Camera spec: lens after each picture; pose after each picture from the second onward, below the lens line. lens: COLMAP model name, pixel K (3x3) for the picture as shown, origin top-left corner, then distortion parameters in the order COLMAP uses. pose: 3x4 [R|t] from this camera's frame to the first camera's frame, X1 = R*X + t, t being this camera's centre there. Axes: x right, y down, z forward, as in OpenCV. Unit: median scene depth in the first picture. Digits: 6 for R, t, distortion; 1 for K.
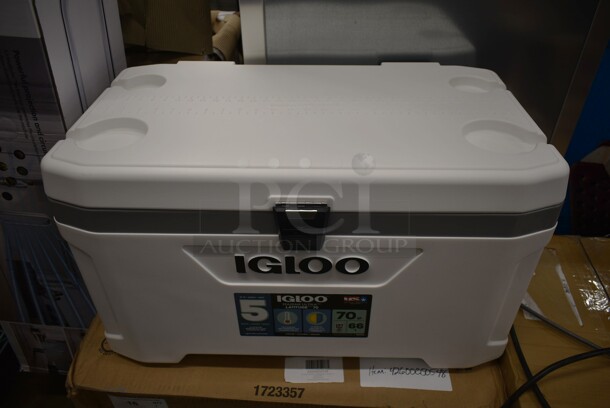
lens RADIAL K [[465.4, 0, 305.0], [0, 465.4, 204.0], [0, 0, 1]] dist [-0.051078, -0.000560]
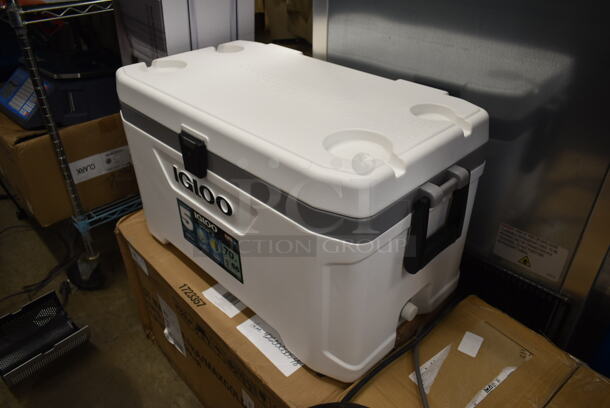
lens RADIAL K [[465.4, 0, 305.0], [0, 465.4, 204.0], [0, 0, 1]] dist [-0.051078, -0.000560]
pose [[0.717613, 0.380415, -0.583367, 0.793205], [-0.417932, 0.905275, 0.076224, -0.044801], [0.557104, 0.189108, 0.808624, 0.098174]]
